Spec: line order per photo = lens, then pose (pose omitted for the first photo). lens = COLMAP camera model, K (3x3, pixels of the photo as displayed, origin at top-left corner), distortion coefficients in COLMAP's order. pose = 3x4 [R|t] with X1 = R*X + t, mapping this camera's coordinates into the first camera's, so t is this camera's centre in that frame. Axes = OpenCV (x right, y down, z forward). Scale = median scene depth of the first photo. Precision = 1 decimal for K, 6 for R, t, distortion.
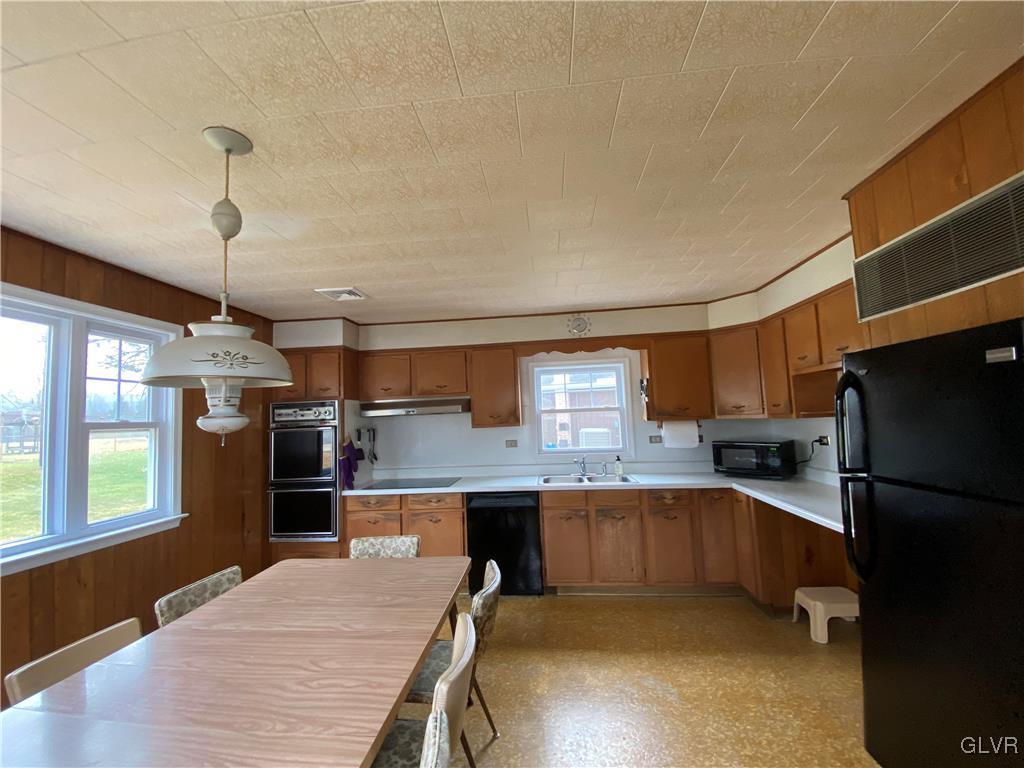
lens RADIAL K [[407.6, 0, 512.0], [0, 407.6, 384.0], [0, 0, 1]] dist [0.000784, -0.000104]
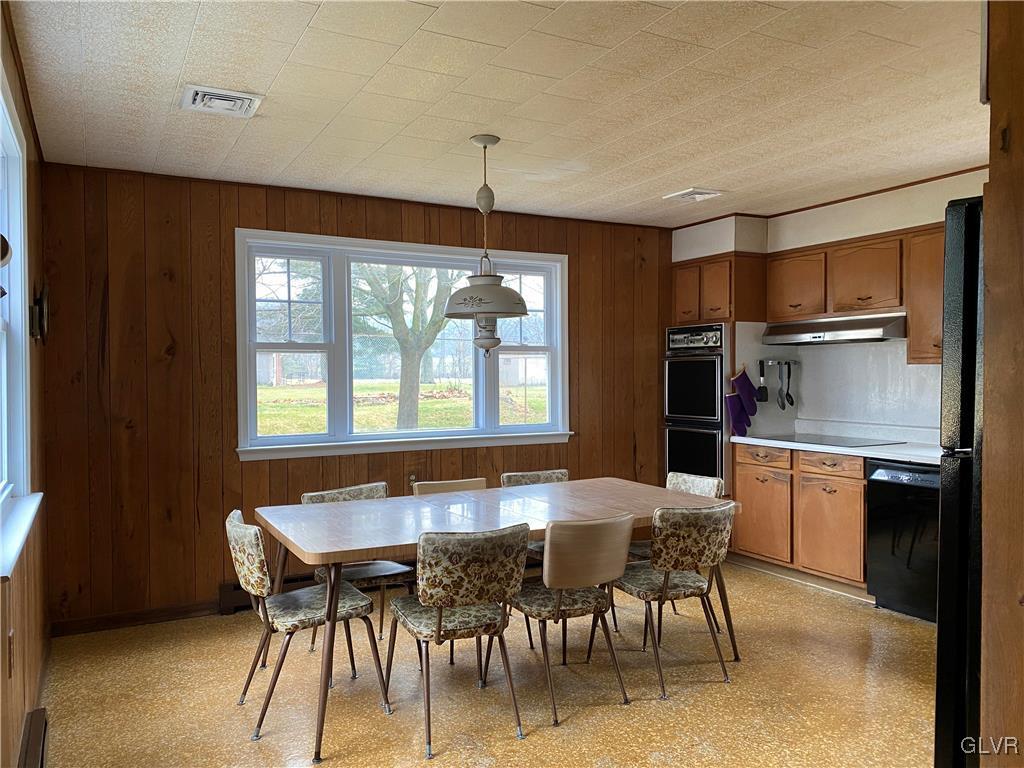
lens RADIAL K [[743.2, 0, 512.0], [0, 743.2, 384.0], [0, 0, 1]] dist [0.007106, 0.000941]
pose [[0.549118, 0.052320, -0.834105, 0.557230], [0.053470, 0.993794, 0.097538, -0.005012], [0.834033, -0.098160, 0.542913, -0.140222]]
